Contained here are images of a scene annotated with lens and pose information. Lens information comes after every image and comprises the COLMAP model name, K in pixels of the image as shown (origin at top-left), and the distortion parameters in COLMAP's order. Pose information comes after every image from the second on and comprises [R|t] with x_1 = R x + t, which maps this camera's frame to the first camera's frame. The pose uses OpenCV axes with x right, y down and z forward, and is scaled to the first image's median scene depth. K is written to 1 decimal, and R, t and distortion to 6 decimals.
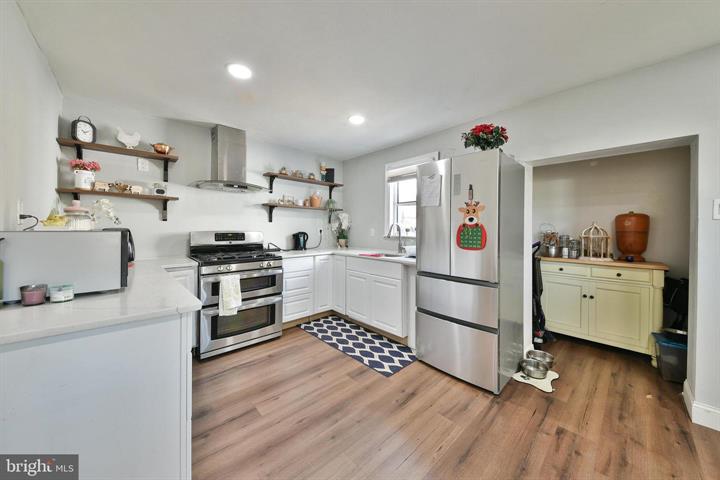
lens RADIAL K [[251.5, 0, 371.3], [0, 251.5, 226.9], [0, 0, 1]] dist [0.009944, -0.000062]
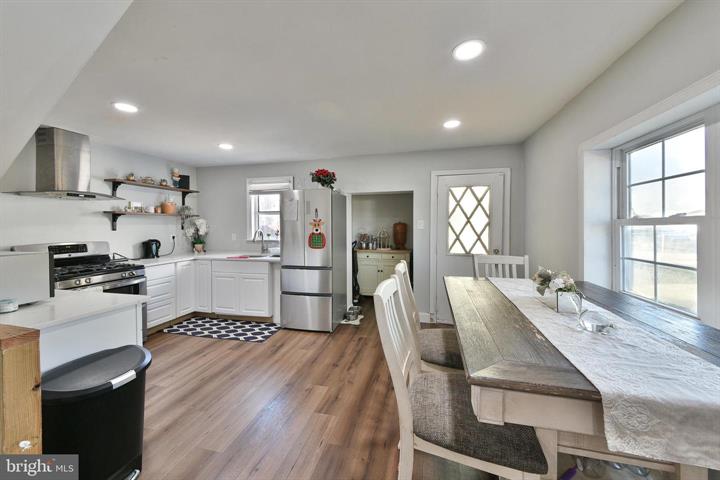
lens RADIAL K [[255.0, 0, 359.6], [0, 255.0, 224.3], [0, 0, 1]] dist [0.001009, -0.000080]
pose [[0.855171, -0.012047, 0.518206, -0.157622], [0.011656, 0.999924, 0.004011, -0.050862], [-0.518215, 0.002610, 0.855246, -0.400089]]
